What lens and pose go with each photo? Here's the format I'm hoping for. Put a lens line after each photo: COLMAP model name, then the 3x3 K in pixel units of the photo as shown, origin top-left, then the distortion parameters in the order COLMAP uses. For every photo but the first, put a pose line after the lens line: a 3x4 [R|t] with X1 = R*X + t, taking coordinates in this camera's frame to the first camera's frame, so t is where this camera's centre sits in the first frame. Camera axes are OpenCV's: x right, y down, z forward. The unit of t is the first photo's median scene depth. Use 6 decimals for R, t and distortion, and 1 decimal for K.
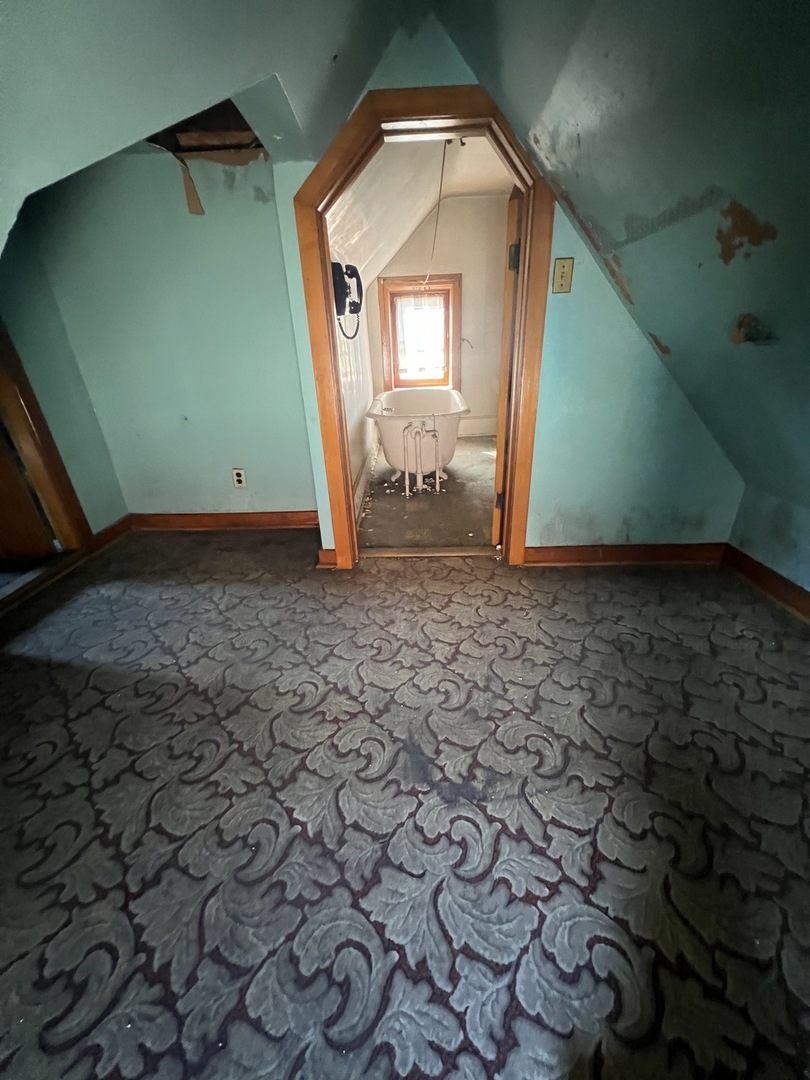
lens RADIAL K [[430.2, 0, 408.4], [0, 430.2, 537.2], [0, 0, 1]] dist [-0.003062, 0.000568]
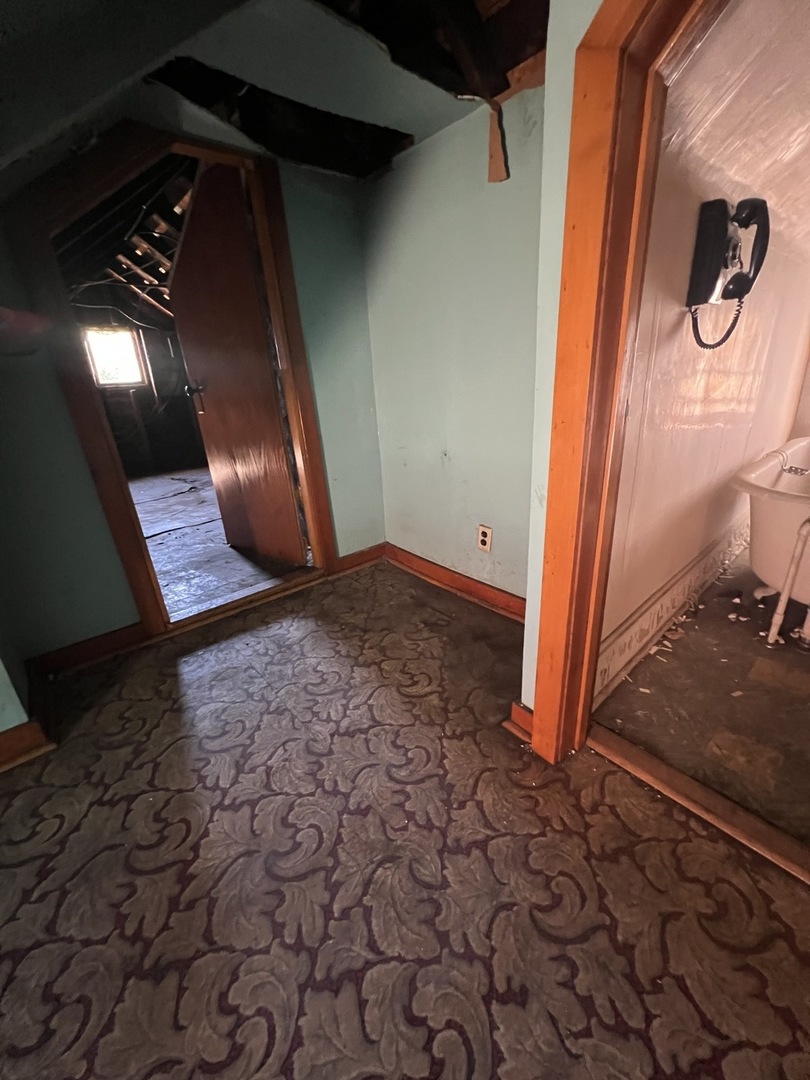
lens RADIAL K [[434.9, 0, 405.0], [0, 434.9, 540.0], [0, 0, 1]] dist [0.000187, 0.000348]
pose [[0.667984, 0.264439, -0.695607, 0.052037], [-0.285697, 0.954234, 0.088405, -0.192171], [0.687150, 0.139680, 0.712962, 0.430091]]
